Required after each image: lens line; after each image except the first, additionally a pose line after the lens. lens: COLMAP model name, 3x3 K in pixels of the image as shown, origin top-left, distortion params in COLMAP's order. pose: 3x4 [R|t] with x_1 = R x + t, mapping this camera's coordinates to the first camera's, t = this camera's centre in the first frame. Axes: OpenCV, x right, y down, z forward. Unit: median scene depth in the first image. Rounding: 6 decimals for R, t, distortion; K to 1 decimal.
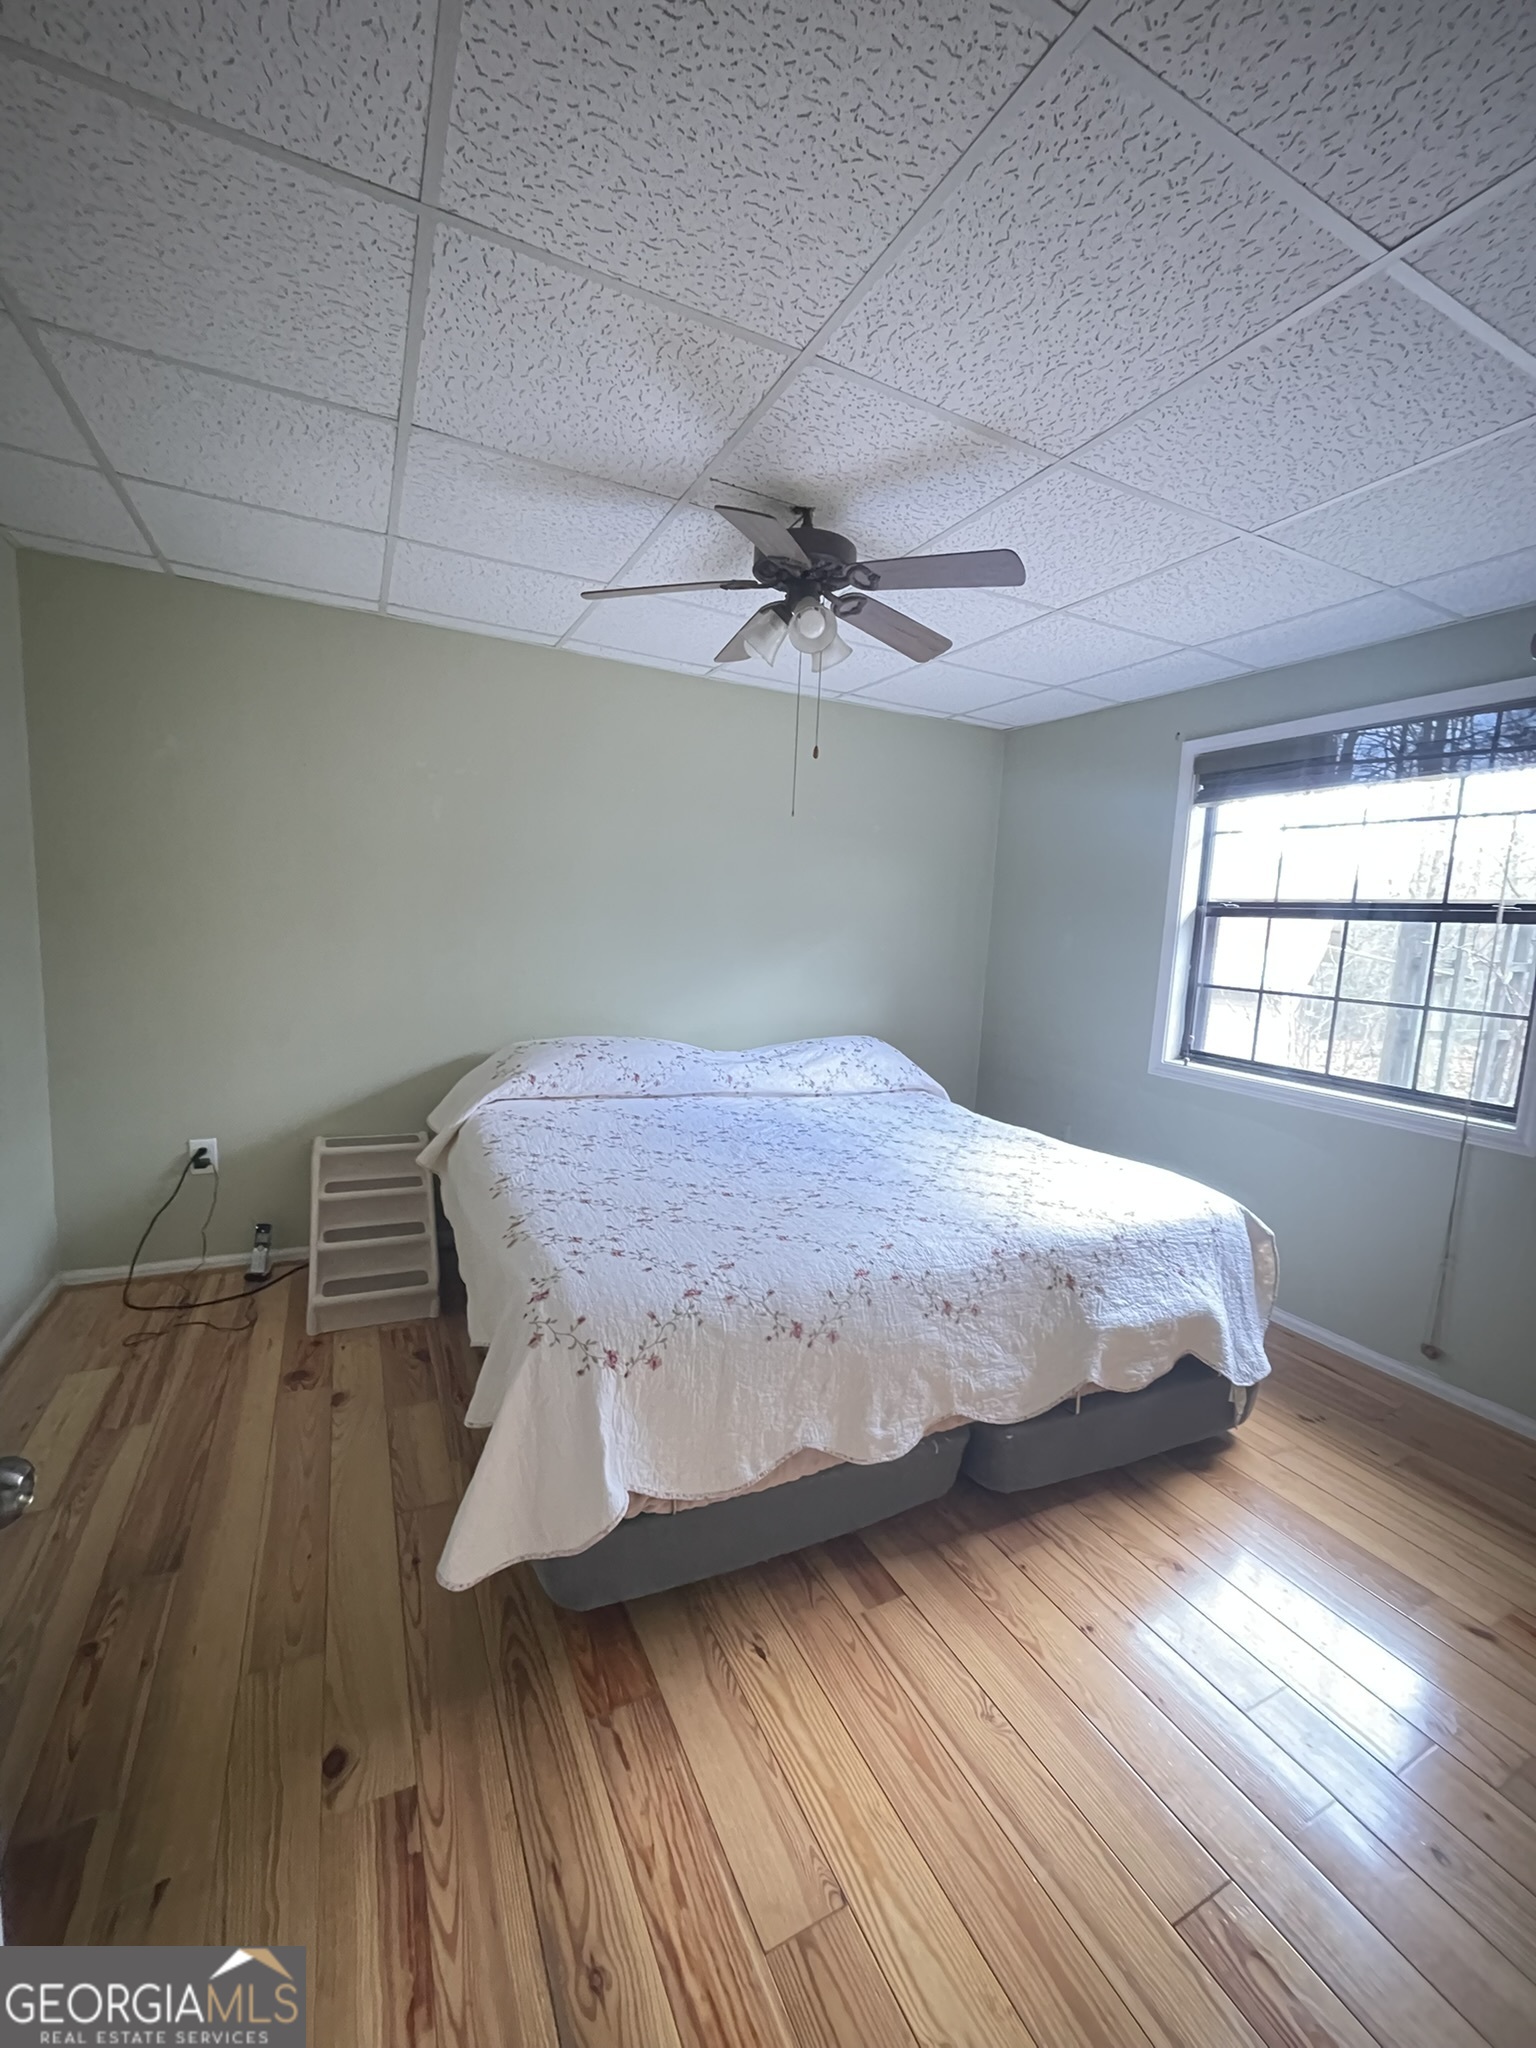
lens RADIAL K [[823.9, 0, 773.2], [0, 823.9, 1020.8], [0, 0, 1]] dist [-0.000811, -0.002044]
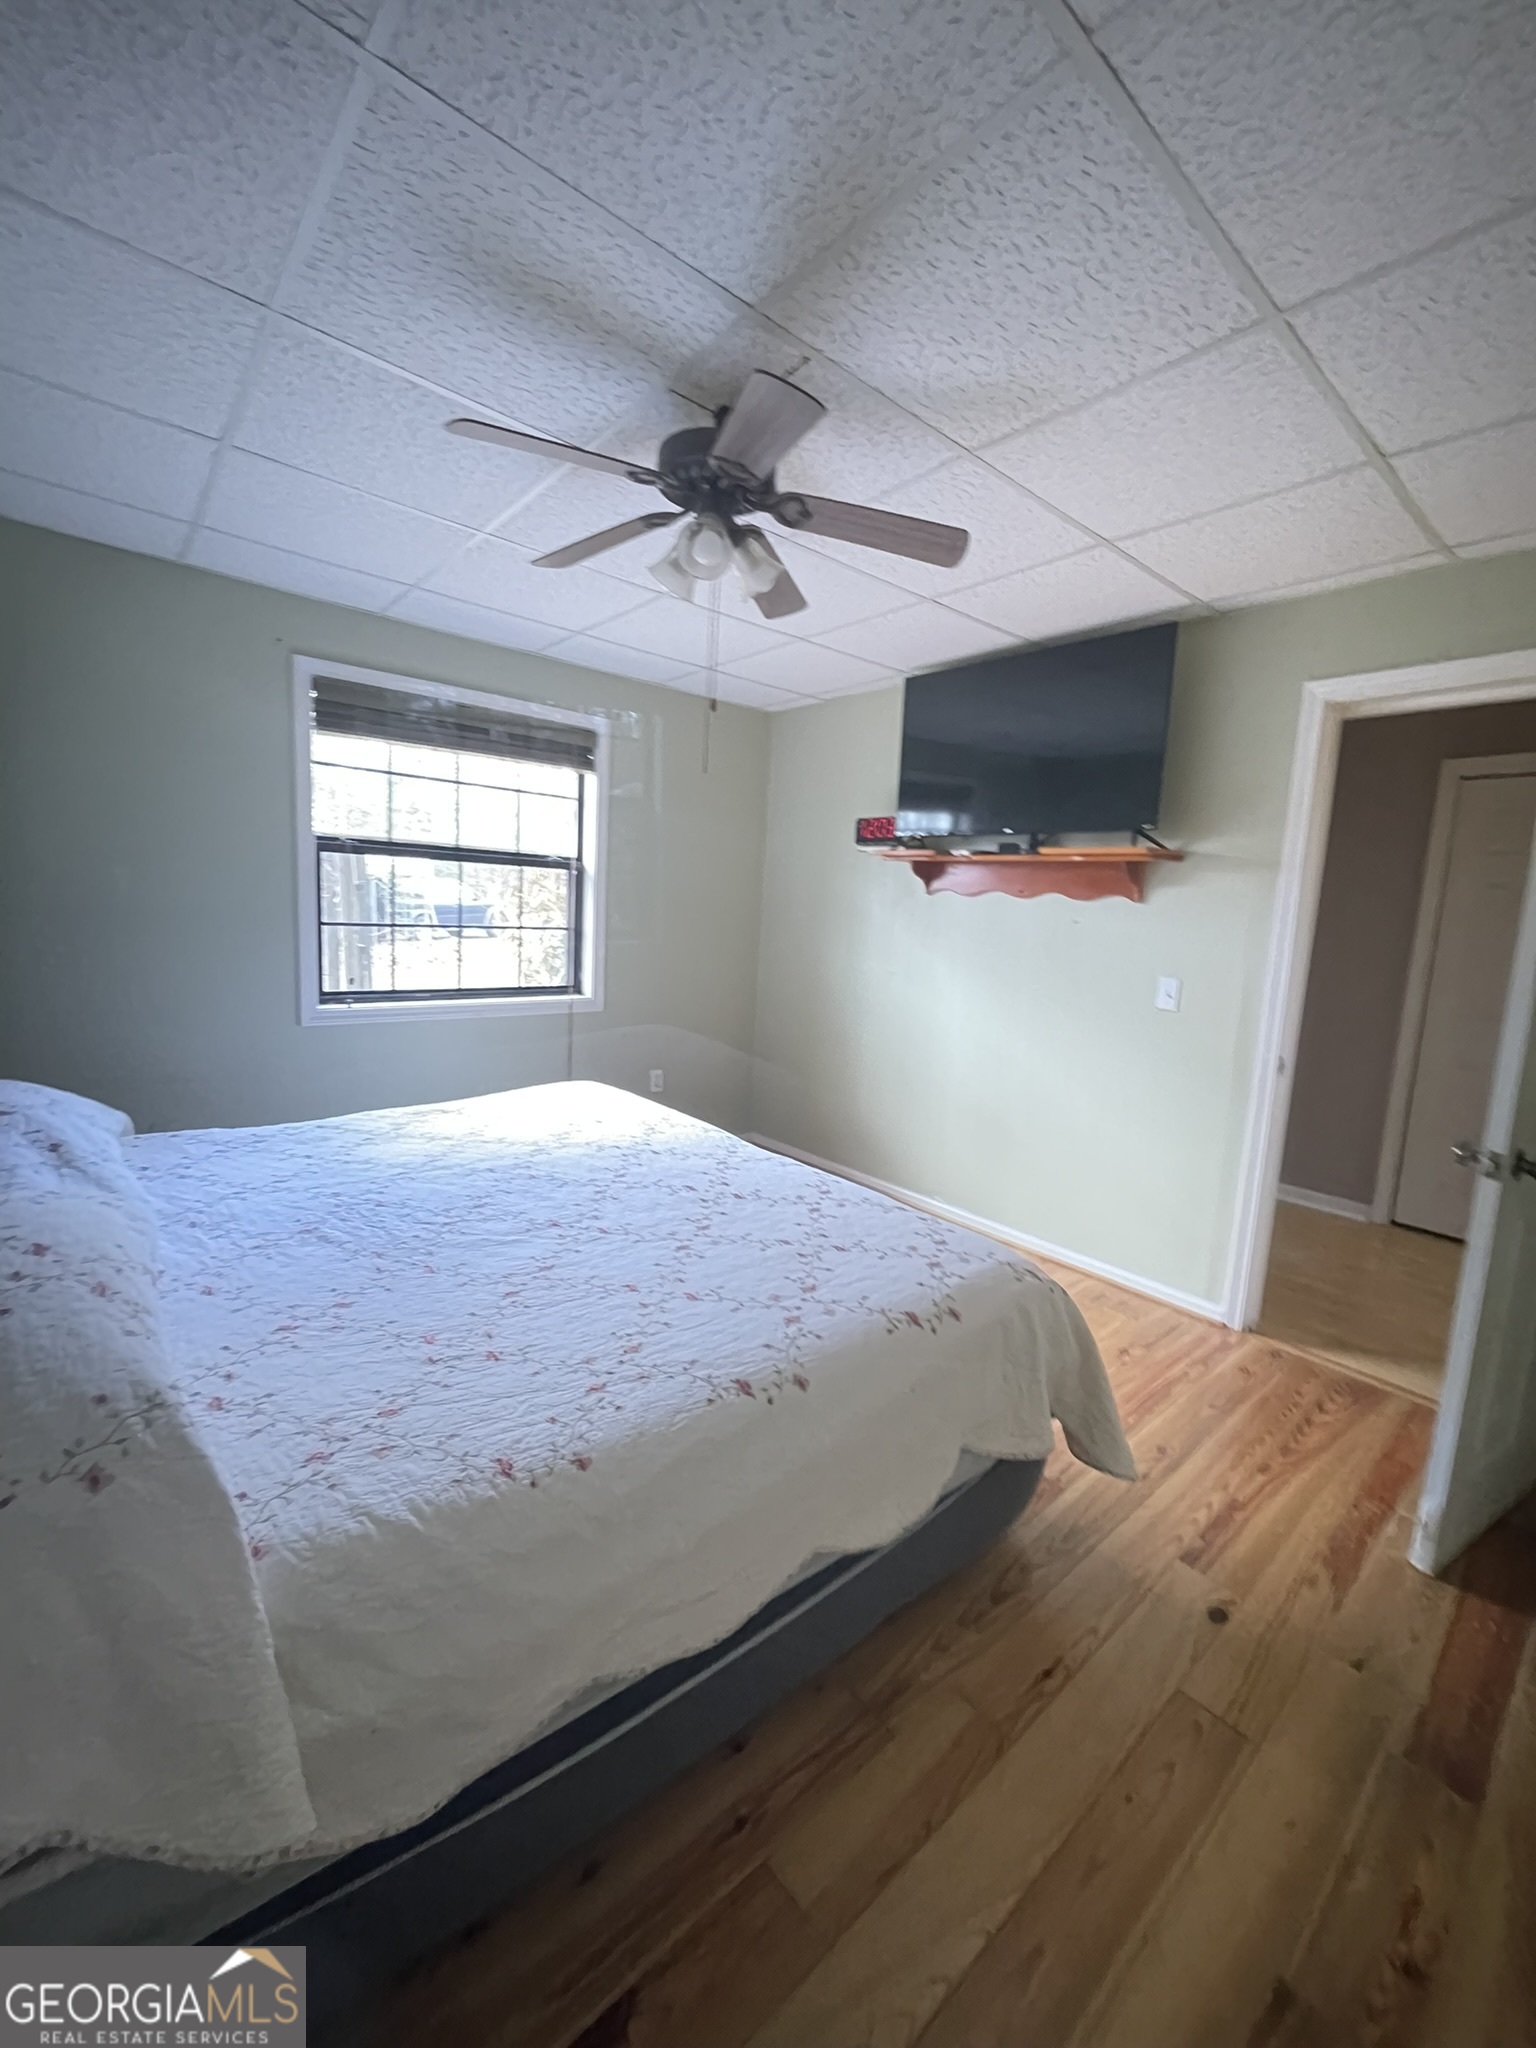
lens RADIAL K [[823.9, 0, 775.3], [0, 823.9, 1019.5], [0, 0, 1]] dist [-0.000811, -0.002044]
pose [[-0.244087, -0.194934, 0.949959, -0.750018], [0.058240, 0.974873, 0.215011, -0.153582], [-0.968003, 0.107807, -0.226601, 0.998729]]
